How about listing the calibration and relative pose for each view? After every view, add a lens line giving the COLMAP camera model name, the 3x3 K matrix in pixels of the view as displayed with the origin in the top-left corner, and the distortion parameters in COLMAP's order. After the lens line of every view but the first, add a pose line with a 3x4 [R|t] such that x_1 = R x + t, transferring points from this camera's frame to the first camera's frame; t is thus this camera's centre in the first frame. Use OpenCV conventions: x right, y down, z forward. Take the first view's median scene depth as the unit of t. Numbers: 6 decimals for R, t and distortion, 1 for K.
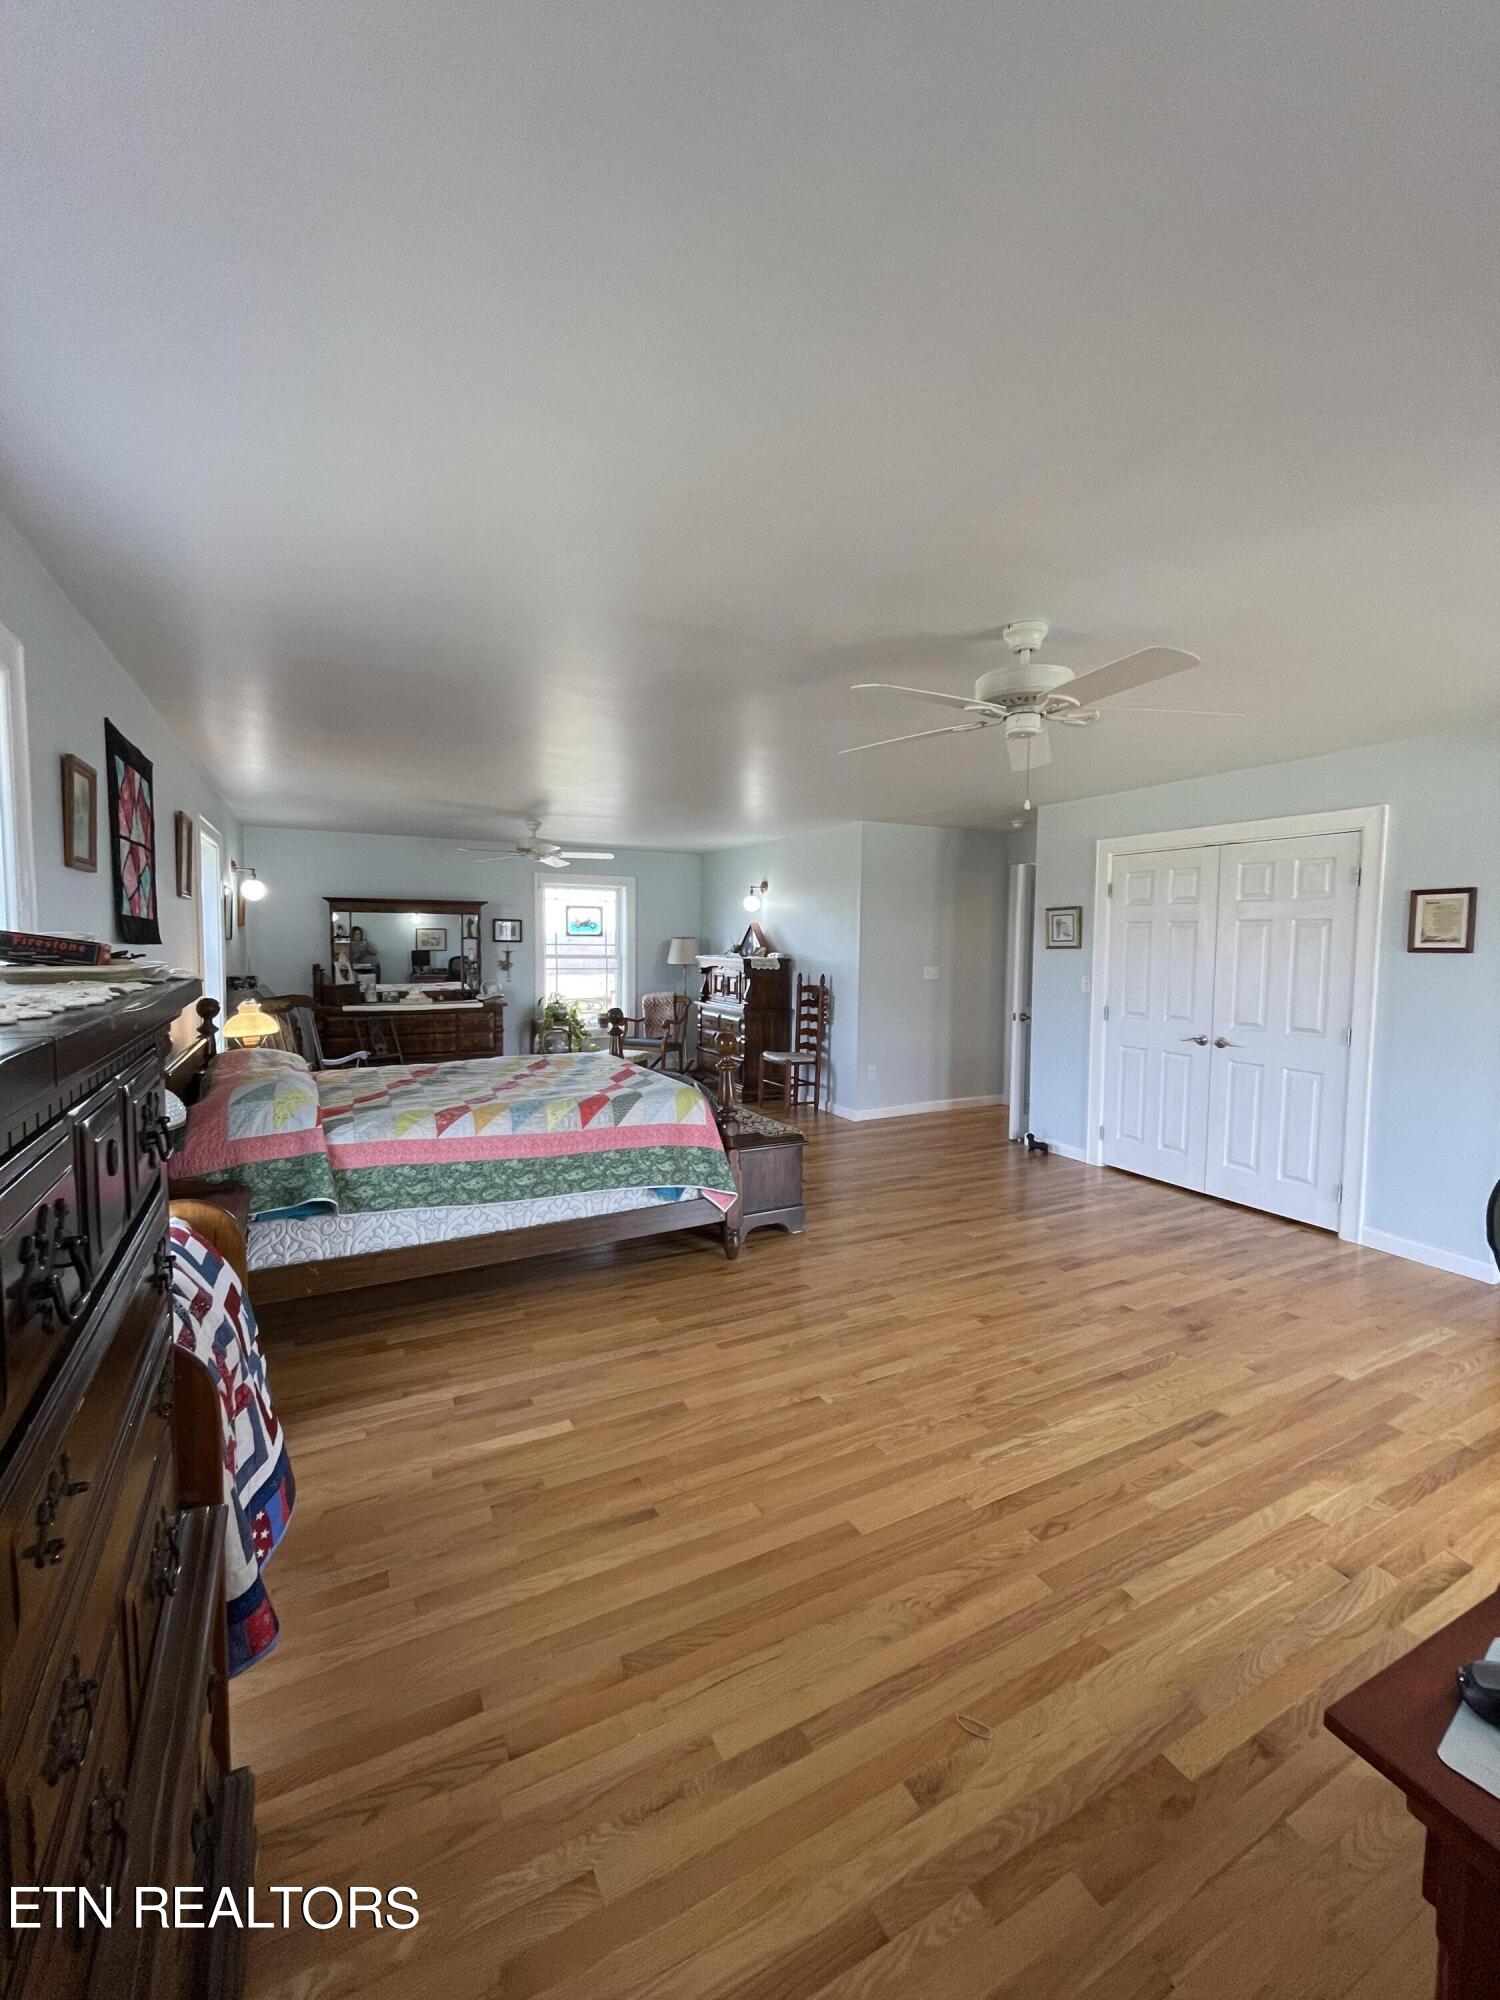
lens RADIAL K [[809.9, 0, 742.5], [0, 809.9, 989.8], [0, 0, 1]] dist [0.000307, -0.001376]
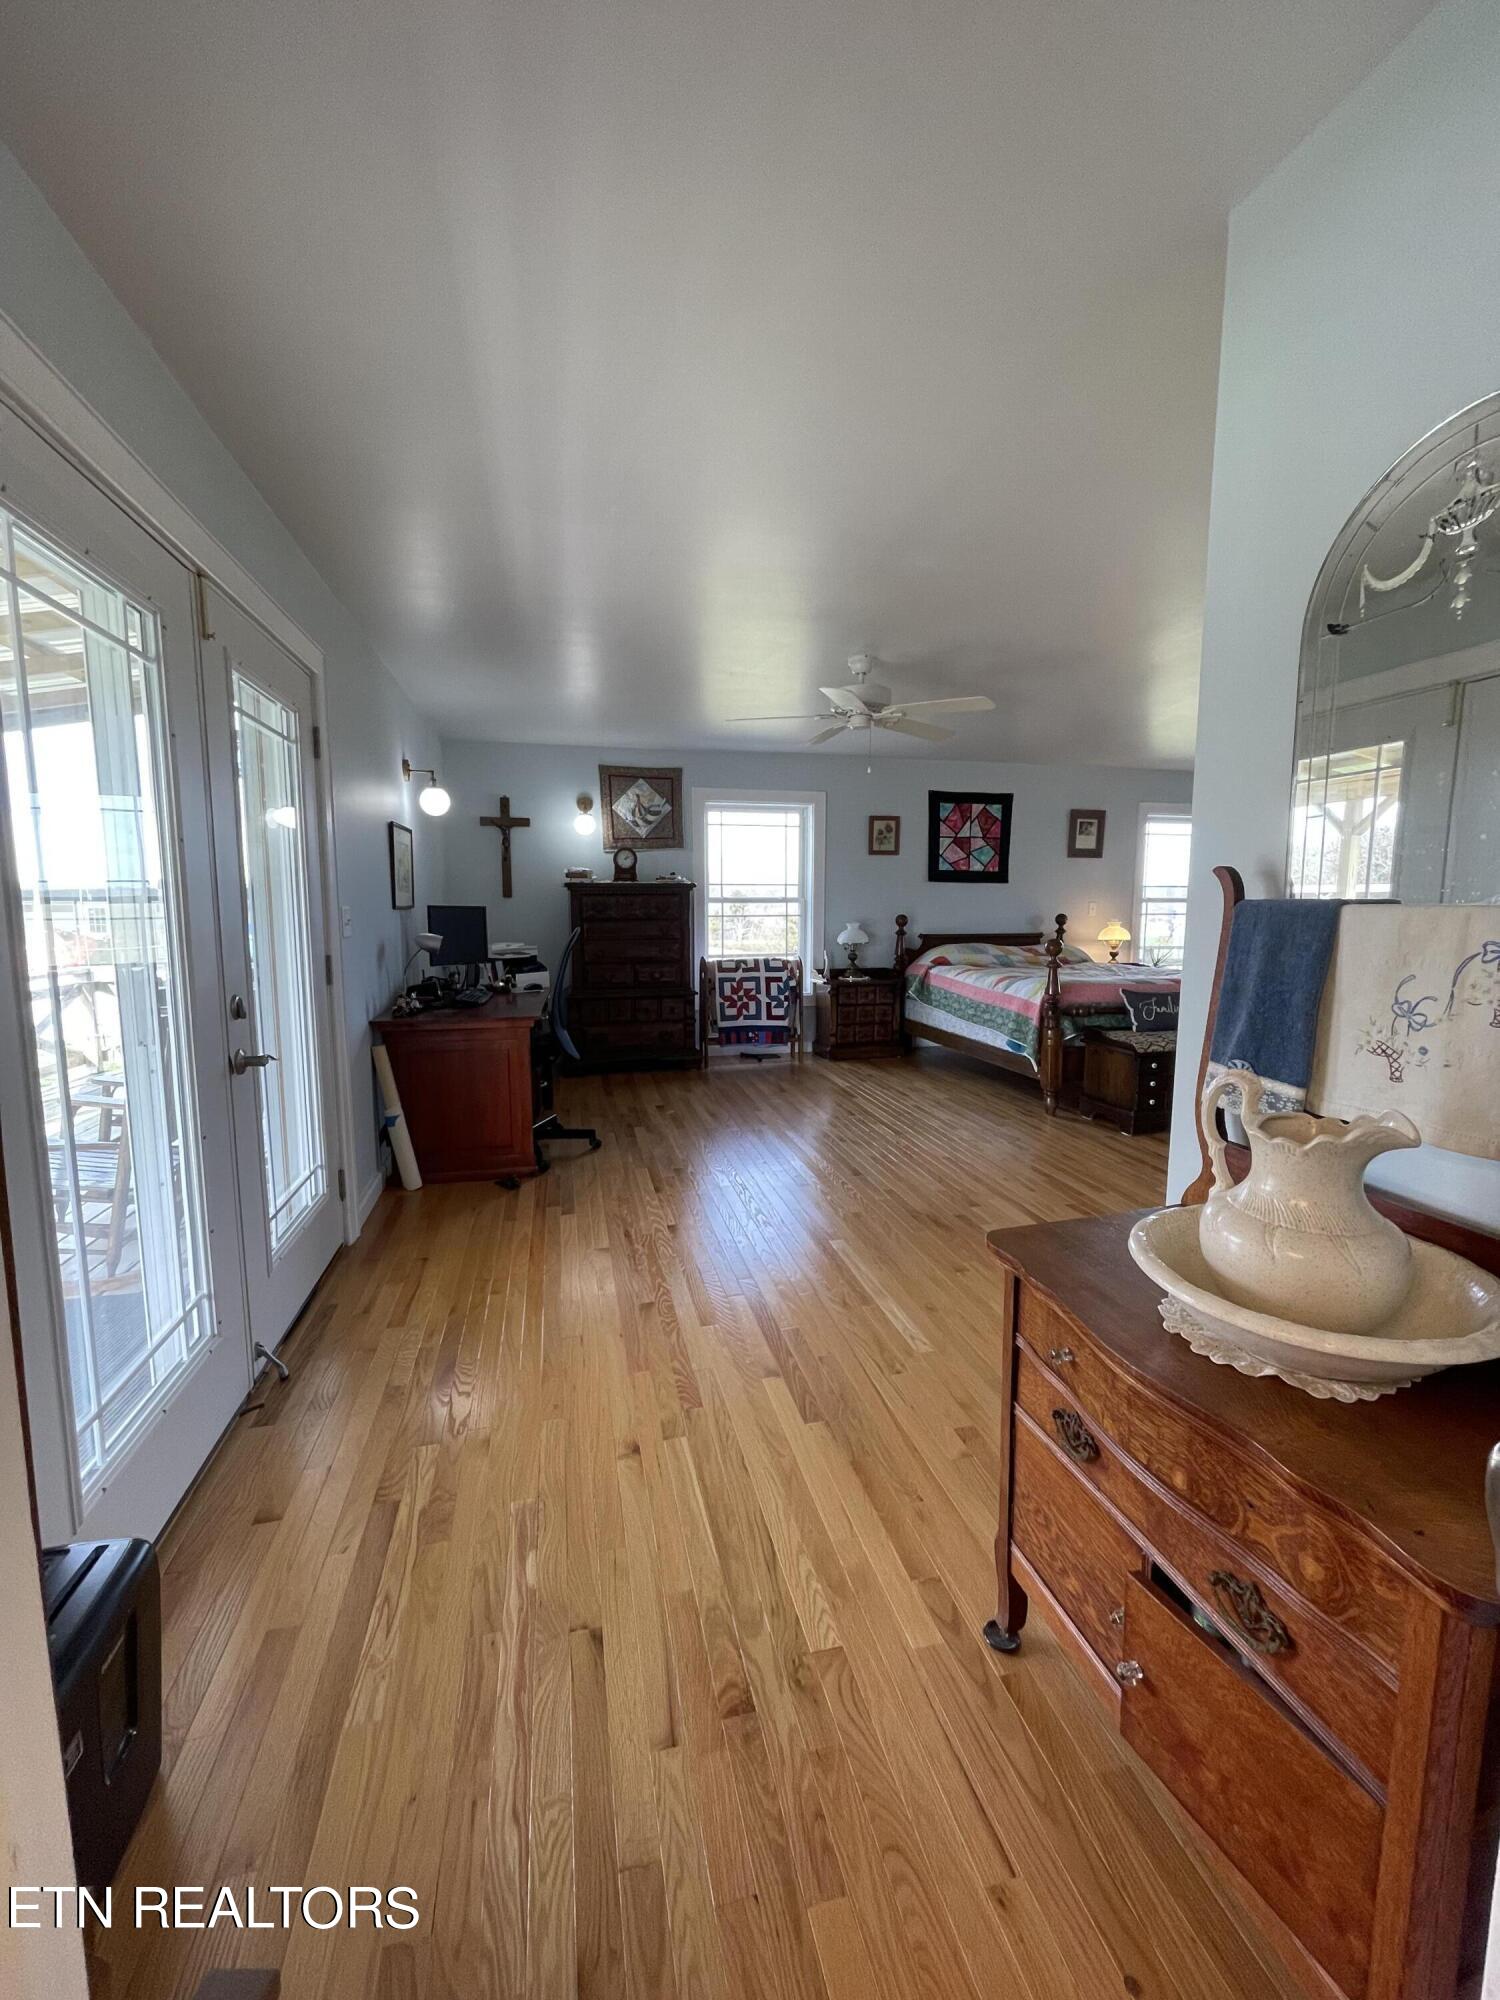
lens RADIAL K [[809.9, 0, 751.7], [0, 809.9, 1003.4], [0, 0, 1]] dist [0.000307, -0.001376]
pose [[-0.250280, 0.109240, -0.961991, 1.519706], [-0.057997, 0.990138, 0.127525, 0.021518], [0.966435, 0.087710, -0.241477, 0.953597]]
